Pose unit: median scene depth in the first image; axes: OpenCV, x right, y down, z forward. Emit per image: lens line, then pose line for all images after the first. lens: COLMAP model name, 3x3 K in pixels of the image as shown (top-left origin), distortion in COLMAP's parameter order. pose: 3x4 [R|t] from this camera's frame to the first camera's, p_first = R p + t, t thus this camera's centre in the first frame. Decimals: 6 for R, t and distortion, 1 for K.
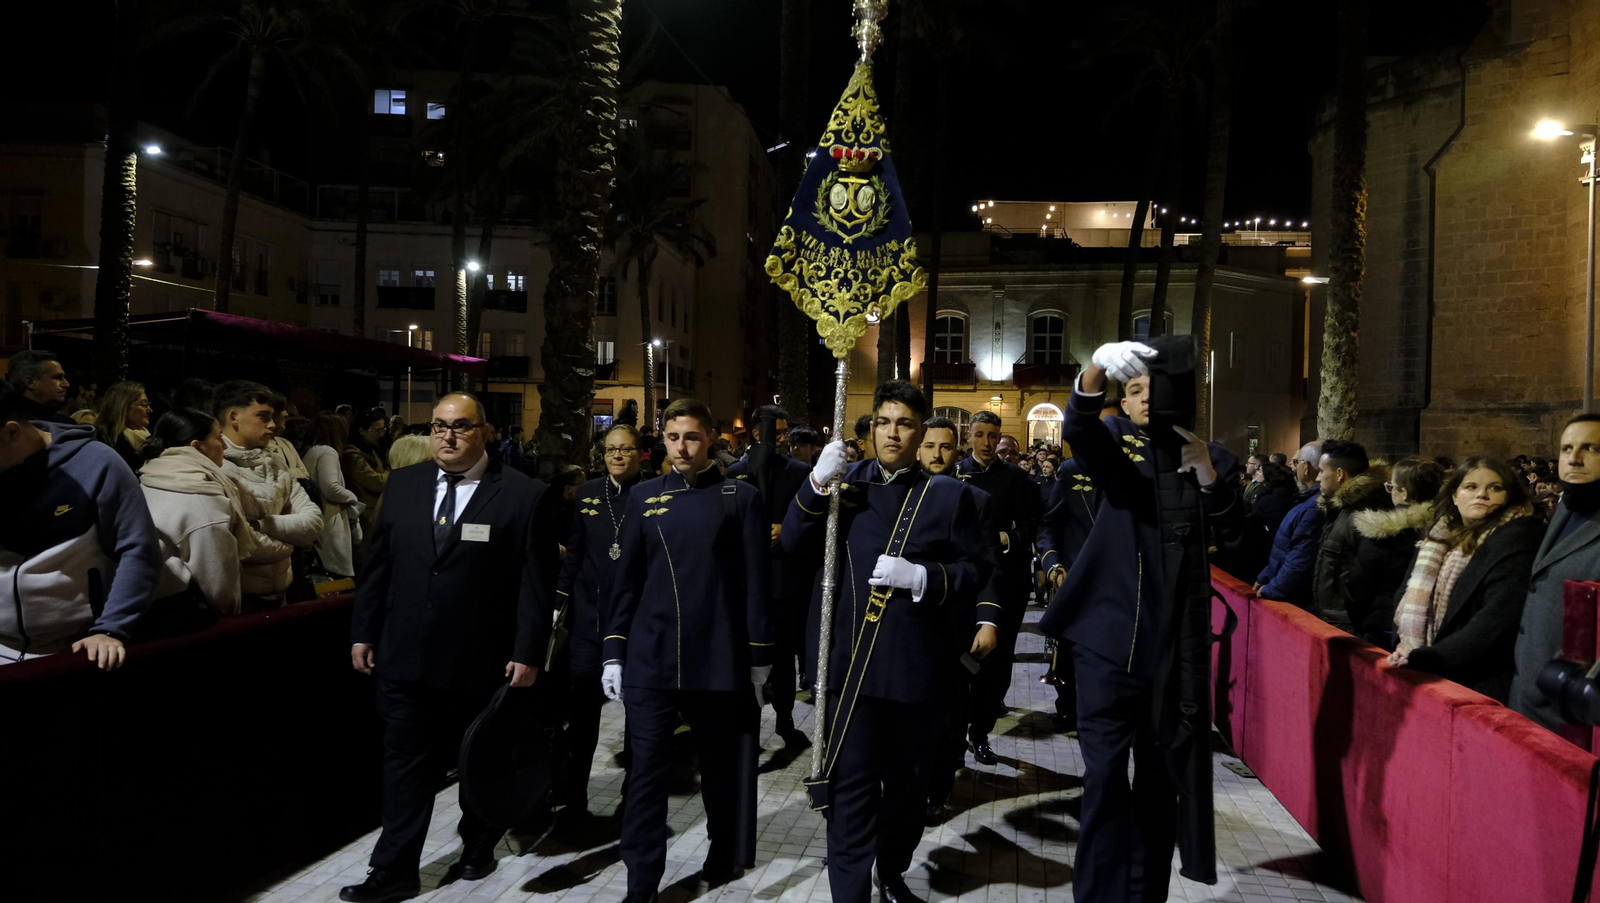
lens RADIAL K [[1079.7, 0, 810.0], [0, 1079.7, 461.8], [0, 0, 1]] dist [-0.026413, 0.007881]
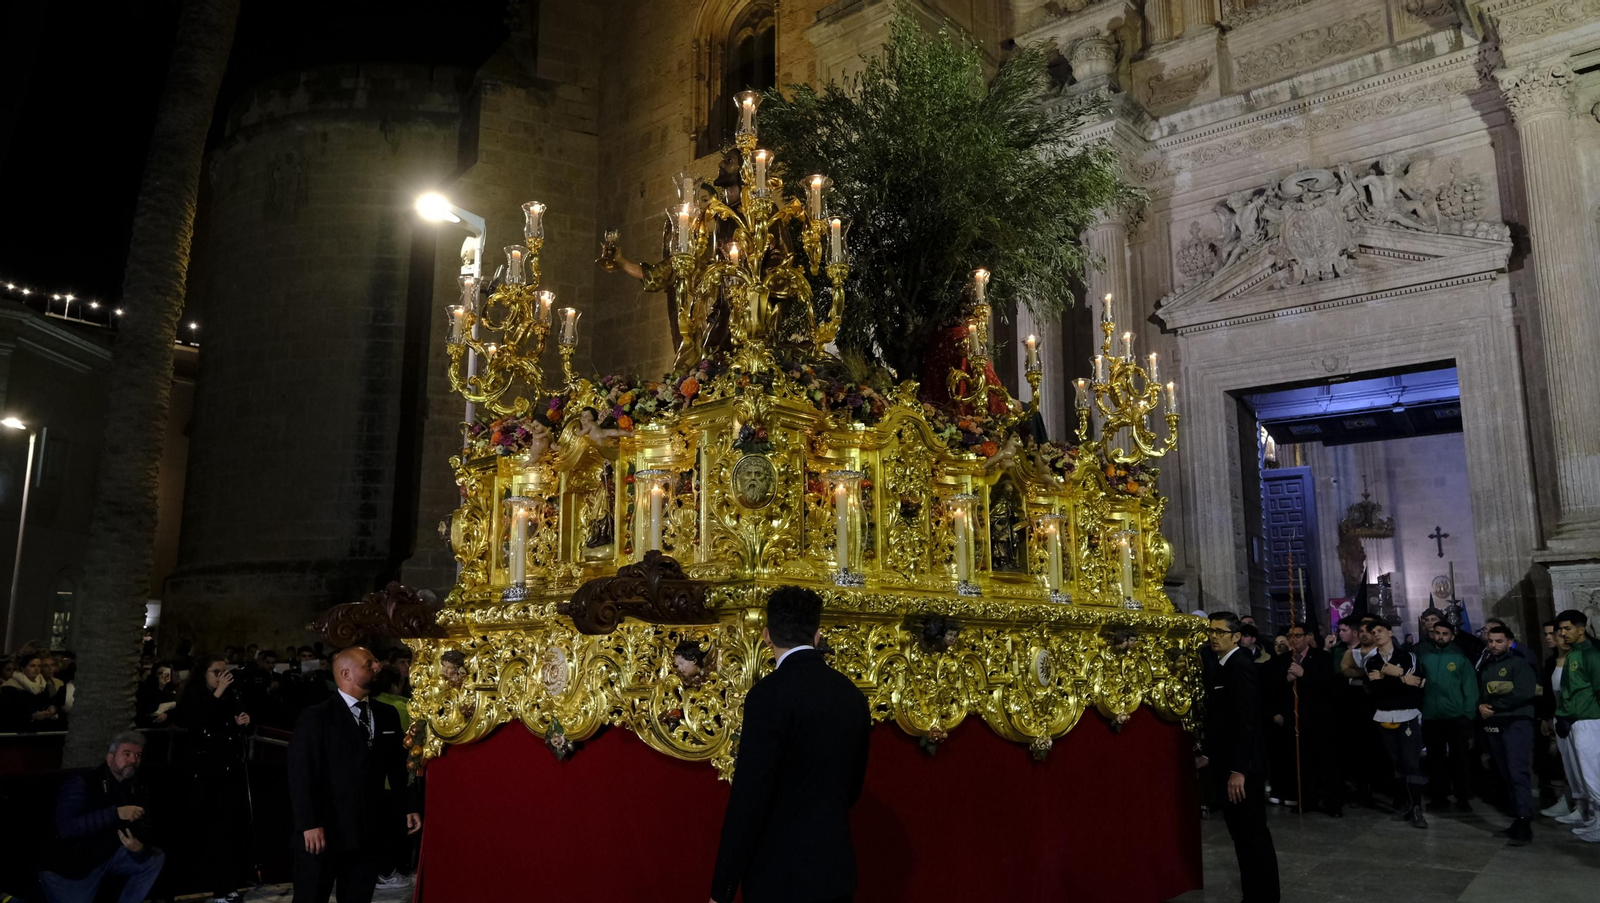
lens RADIAL K [[1079.7, 0, 810.9], [0, 1079.7, 455.8], [0, 0, 1]] dist [-0.026413, 0.007881]
pose [[0.493253, 0.131414, 0.859902, 0.121757], [0.022975, 0.986210, -0.163896, 0.001046], [-0.869583, 0.100598, 0.483432, 0.441093]]
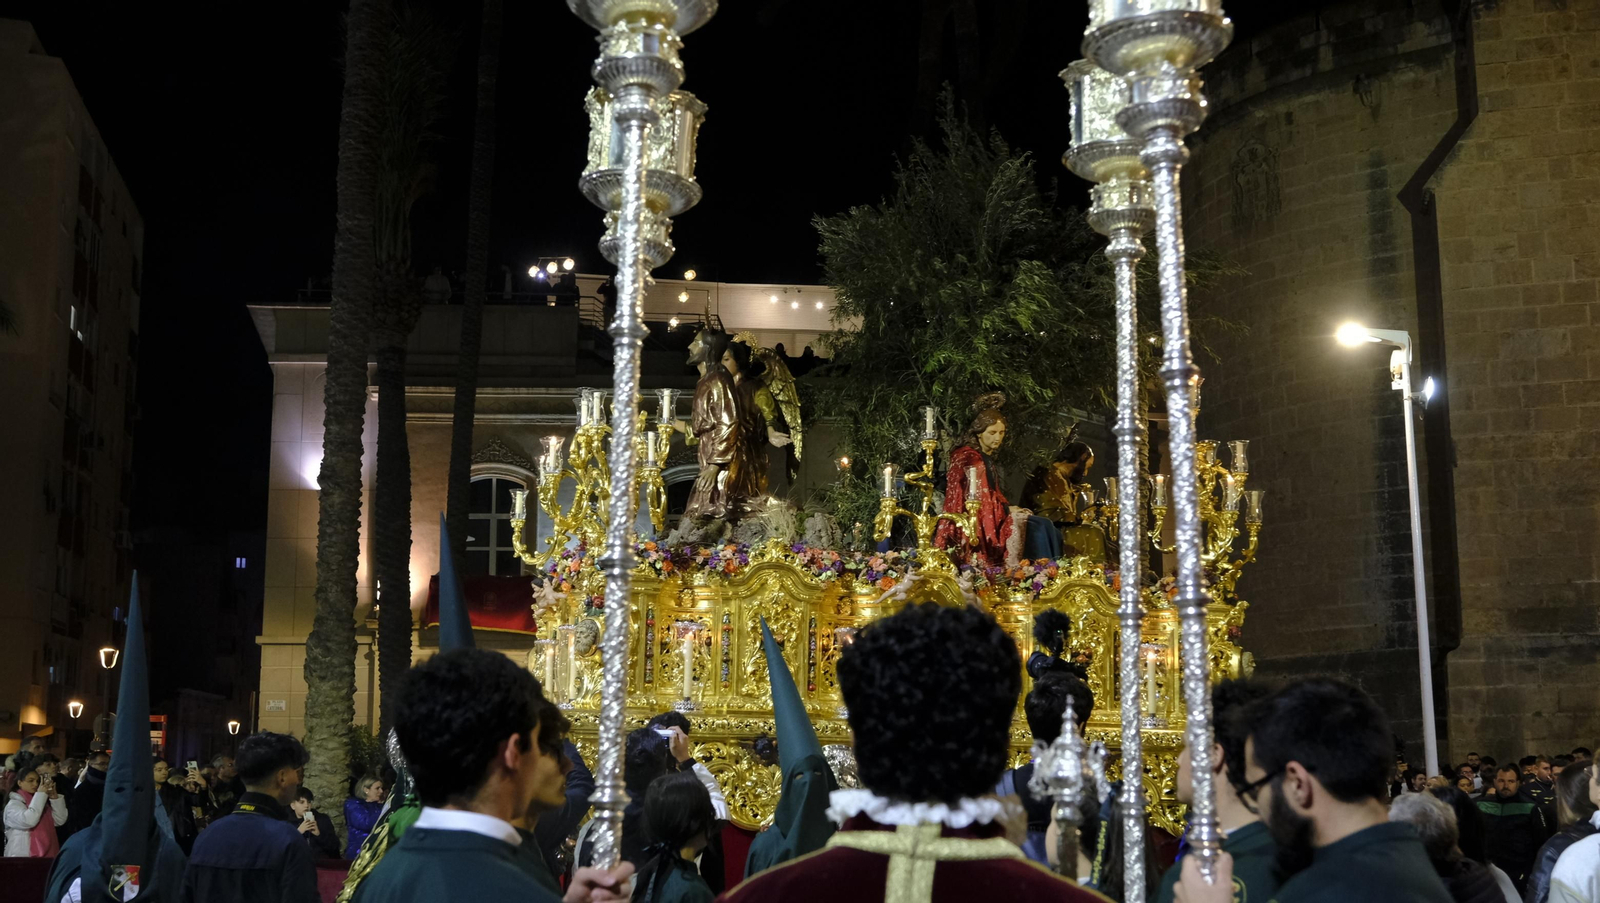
lens RADIAL K [[1843.9, 0, 810.9], [0, 1843.9, 462.6], [0, 0, 1]] dist [0.002525, 0.000000]
pose [[0.953726, 0.020328, 0.299990, 0.023248], [0.031149, 0.985664, -0.165819, -0.001555], [-0.299060, 0.167490, 0.939420, 0.245507]]
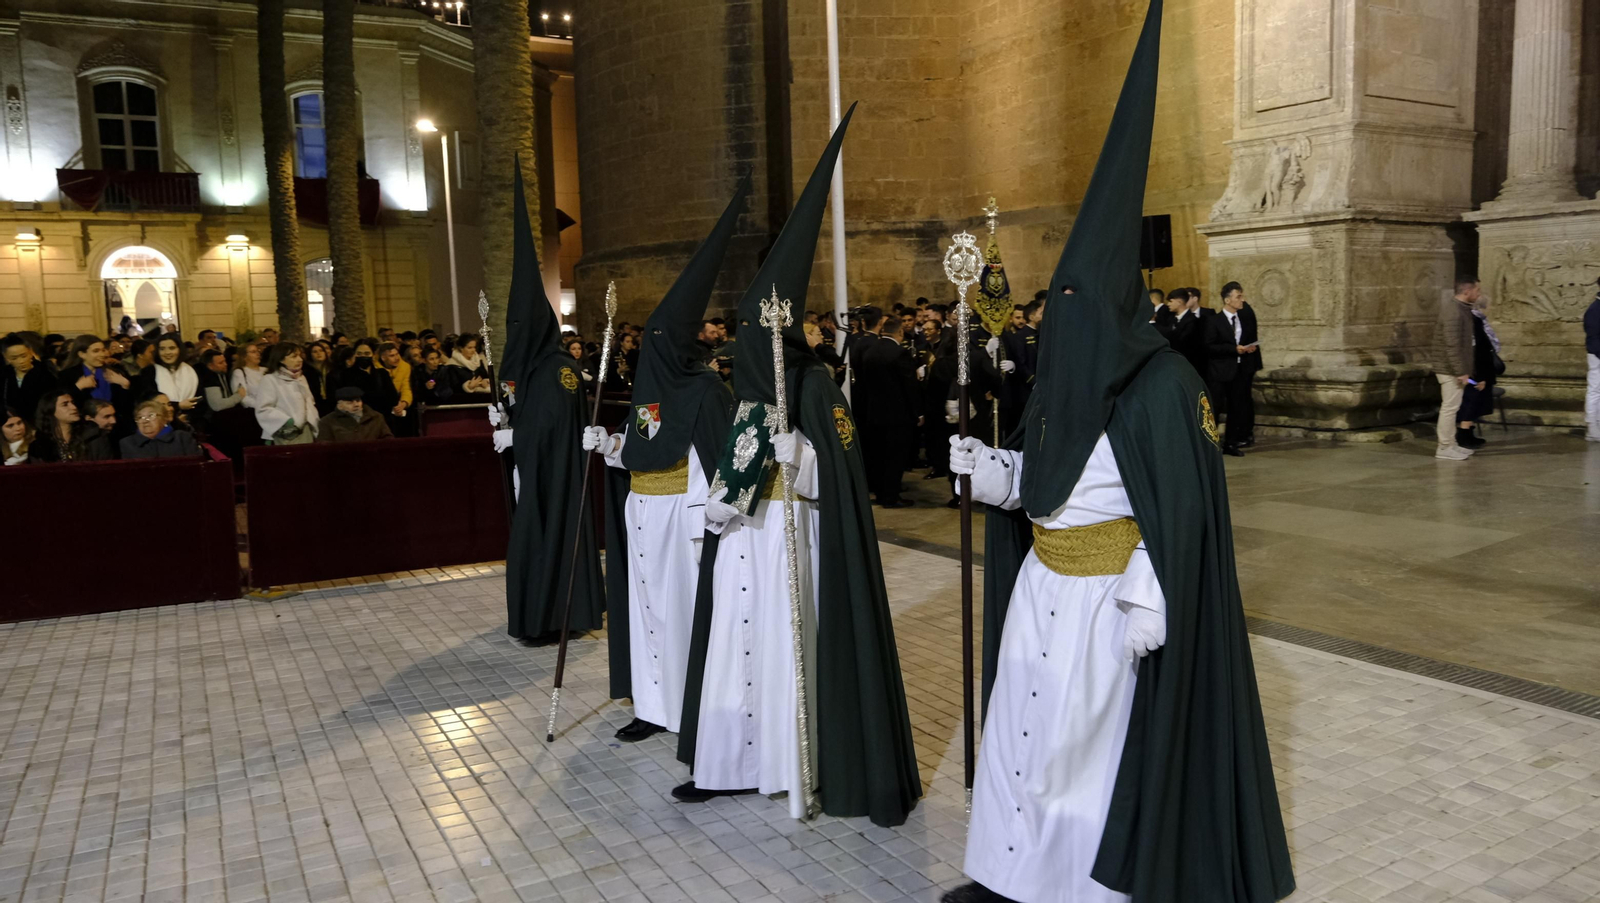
lens RADIAL K [[1108.9, 0, 810.8], [0, 1108.9, 458.0], [0, 0, 1]] dist [-0.039023, 0.018066]
pose [[0.755219, -0.119167, 0.644550, 0.137041], [0.053912, 0.991296, 0.120106, 0.004546], [-0.653252, -0.055958, 0.755070, 0.456722]]
